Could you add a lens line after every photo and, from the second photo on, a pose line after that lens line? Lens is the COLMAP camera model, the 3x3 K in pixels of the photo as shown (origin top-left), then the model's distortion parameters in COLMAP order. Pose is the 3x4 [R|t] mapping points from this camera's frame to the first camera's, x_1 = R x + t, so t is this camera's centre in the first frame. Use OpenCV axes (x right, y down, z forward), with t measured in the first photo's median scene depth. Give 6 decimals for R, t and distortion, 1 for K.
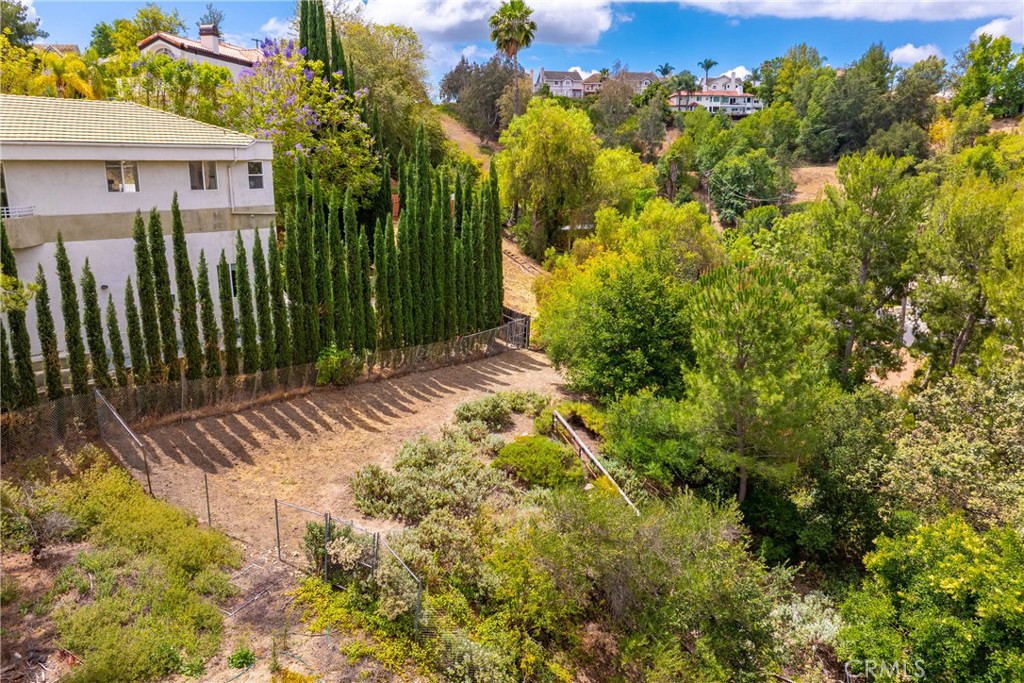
lens RADIAL K [[724.5, 0, 512.0], [0, 724.5, 341.5], [0, 0, 1]] dist [-0.034356, 0.000709]
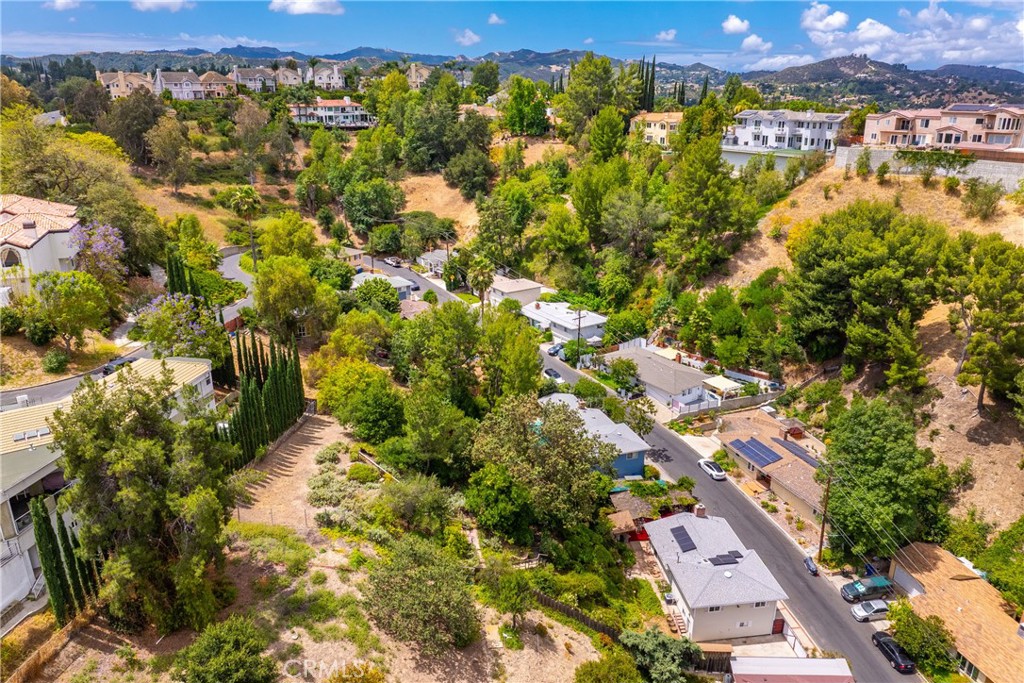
lens RADIAL K [[724.5, 0, 512.0], [0, 724.5, 341.5], [0, 0, 1]] dist [-0.034356, 0.000709]
pose [[0.864226, -0.167778, 0.474304, -0.534667], [0.119834, 0.984269, 0.129822, -0.479175], [-0.488624, -0.055358, 0.870737, -1.288965]]
